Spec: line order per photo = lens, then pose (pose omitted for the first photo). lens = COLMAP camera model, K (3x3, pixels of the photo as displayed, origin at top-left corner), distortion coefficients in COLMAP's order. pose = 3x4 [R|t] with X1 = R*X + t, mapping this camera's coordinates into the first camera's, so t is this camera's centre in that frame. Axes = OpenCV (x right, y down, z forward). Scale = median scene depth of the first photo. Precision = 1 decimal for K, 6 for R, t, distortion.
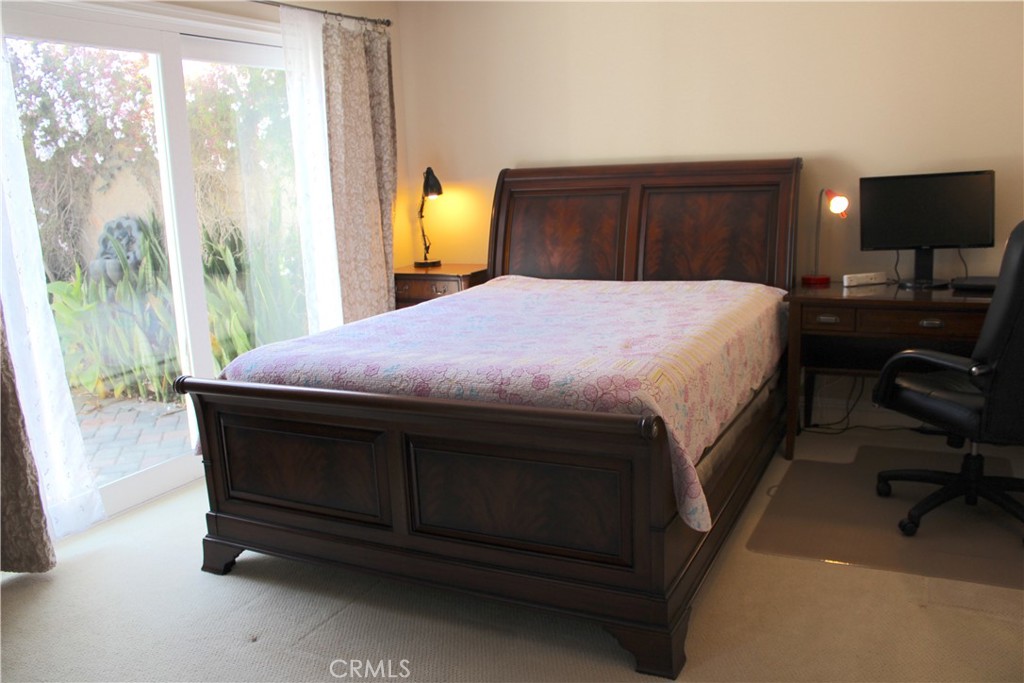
lens RADIAL K [[849.0, 0, 512.0], [0, 849.0, 341.5], [0, 0, 1]] dist [-0.159451, 0.133187]
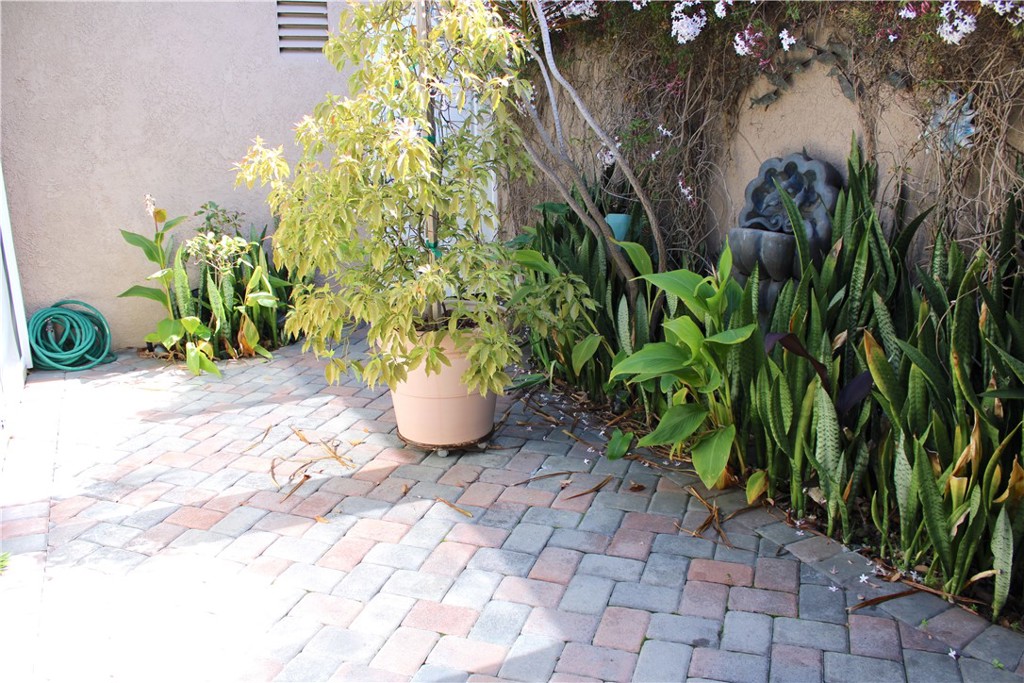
lens RADIAL K [[849.0, 0, 512.0], [0, 849.0, 341.5], [0, 0, 1]] dist [-0.159451, 0.133187]
pose [[0.811889, 0.191578, -0.551484, -0.300393], [-0.143078, 0.981112, 0.130186, -0.073416], [0.566008, -0.026792, 0.823964, 0.434233]]
